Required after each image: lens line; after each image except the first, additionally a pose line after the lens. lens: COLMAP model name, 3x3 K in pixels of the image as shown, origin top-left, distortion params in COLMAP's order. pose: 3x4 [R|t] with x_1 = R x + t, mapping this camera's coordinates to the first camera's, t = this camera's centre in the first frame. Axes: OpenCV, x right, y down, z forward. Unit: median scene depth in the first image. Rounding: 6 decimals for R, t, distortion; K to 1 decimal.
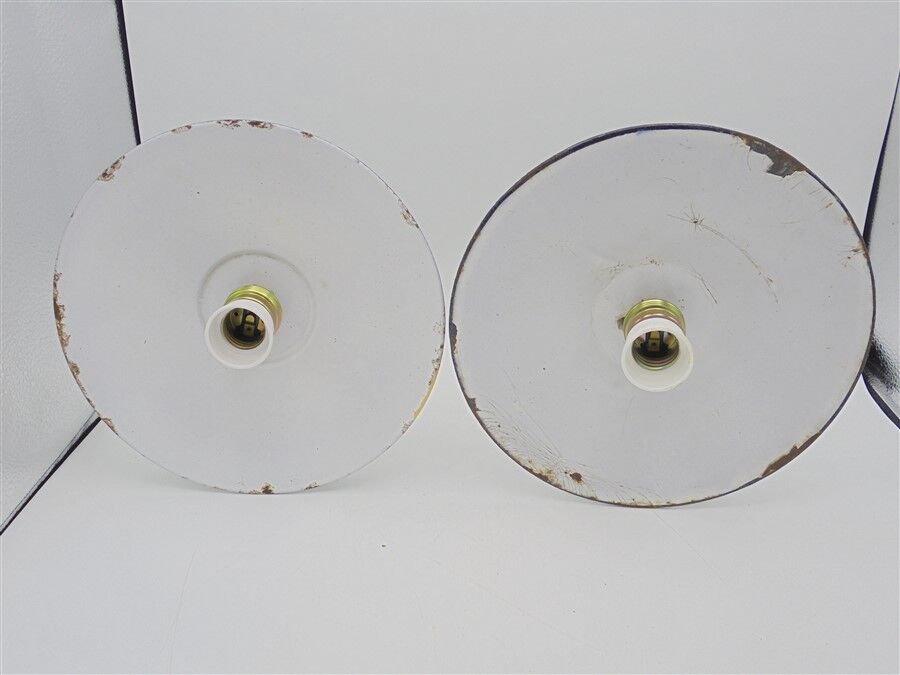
lens RADIAL K [[906.2, 0, 445.1], [0, 906.2, 333.0], [0, 0, 1]] dist [-0.046012, 0.000000]
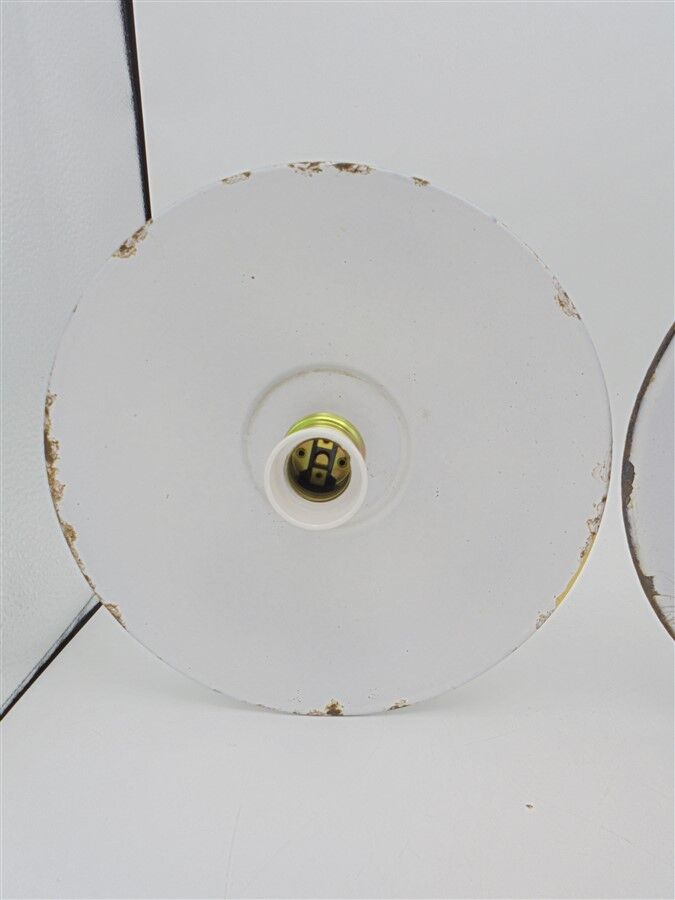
lens RADIAL K [[768.5, 0, 335.8], [0, 768.5, 452.4], [0, 0, 1]] dist [-0.073365, 0.016348]
pose [[0.998357, -0.003902, -0.057170, -0.171248], [-0.002414, 0.993928, -0.110004, 0.043107], [0.057252, 0.109961, 0.992286, 0.418074]]
